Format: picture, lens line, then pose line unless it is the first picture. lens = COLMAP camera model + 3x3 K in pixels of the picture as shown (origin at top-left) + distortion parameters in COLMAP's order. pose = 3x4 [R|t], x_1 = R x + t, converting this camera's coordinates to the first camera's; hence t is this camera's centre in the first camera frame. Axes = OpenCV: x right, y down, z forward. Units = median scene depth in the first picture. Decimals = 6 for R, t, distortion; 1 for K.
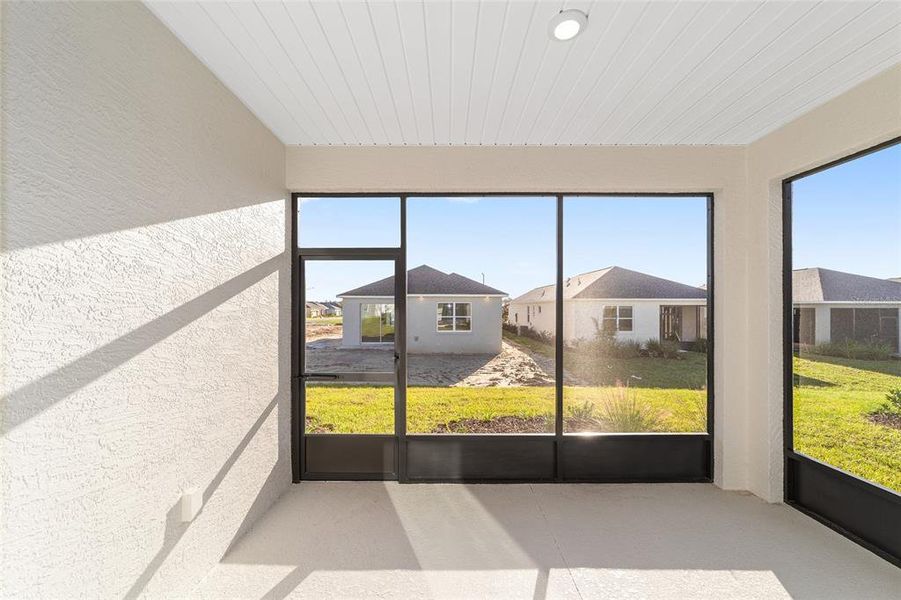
lens RADIAL K [[346.8, 0, 448.1], [0, 346.8, 302.4], [0, 0, 1]] dist [-0.005714, 0.002238]
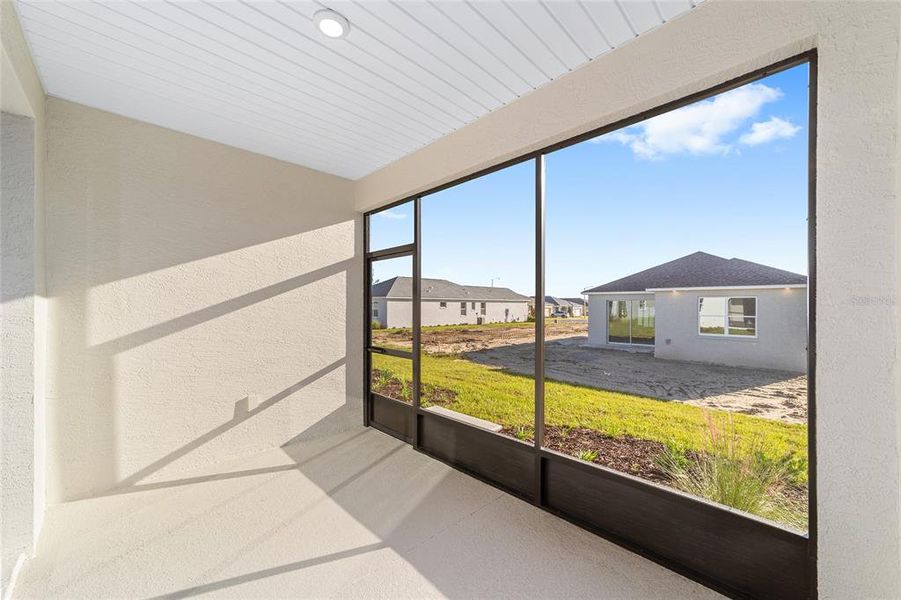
lens RADIAL K [[346.8, 0, 447.6], [0, 346.8, 305.0], [0, 0, 1]] dist [-0.005714, 0.002238]
pose [[0.697172, -0.001875, -0.716902, 0.517618], [0.009487, 0.999933, 0.006611, 0.026393], [0.716841, -0.011410, 0.697143, 0.192425]]
